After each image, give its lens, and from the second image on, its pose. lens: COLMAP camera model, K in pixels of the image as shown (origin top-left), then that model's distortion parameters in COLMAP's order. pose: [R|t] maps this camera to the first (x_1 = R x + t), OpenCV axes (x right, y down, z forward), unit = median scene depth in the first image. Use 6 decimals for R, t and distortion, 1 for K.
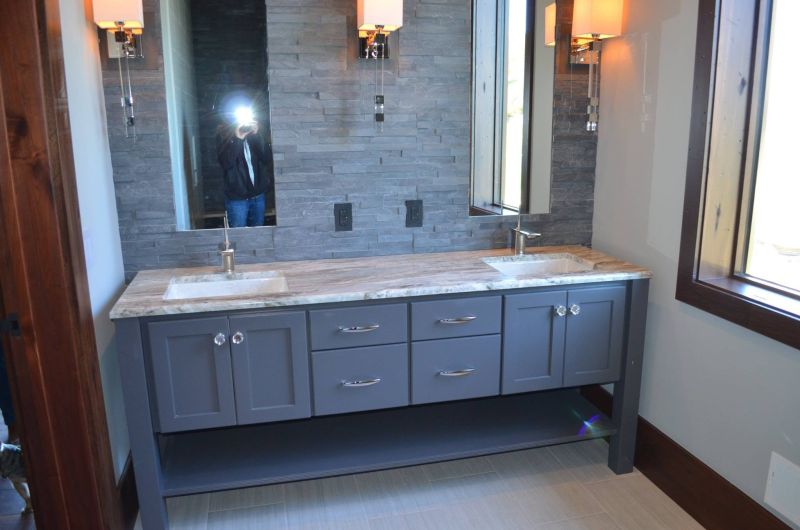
lens RADIAL K [[635.7, 0, 400.0], [0, 635.7, 265.0], [0, 0, 1]] dist [-0.076385, -0.000511]
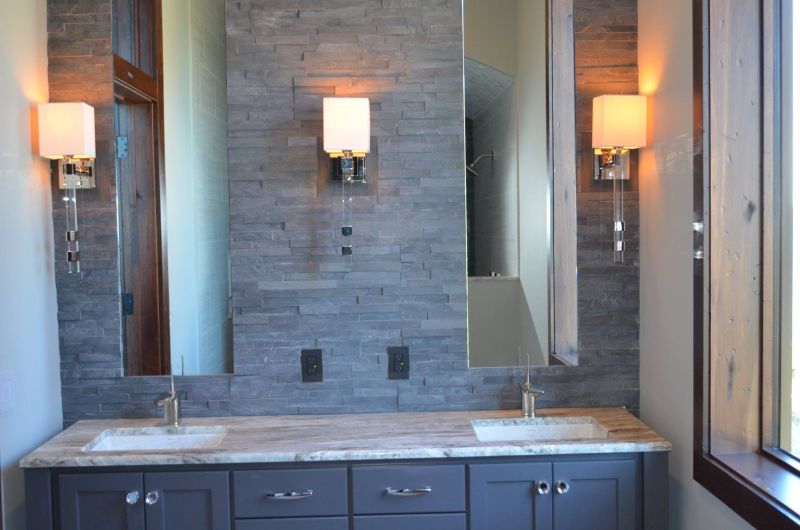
lens RADIAL K [[952.8, 0, 400.0], [0, 952.8, 265.0], [0, 0, 1]] dist [-0.059532, -0.000980]
pose [[0.977682, -0.001391, -0.210086, 0.310715], [-0.035625, 0.984400, -0.172303, 0.007536], [0.207049, 0.175942, 0.962380, -0.234979]]
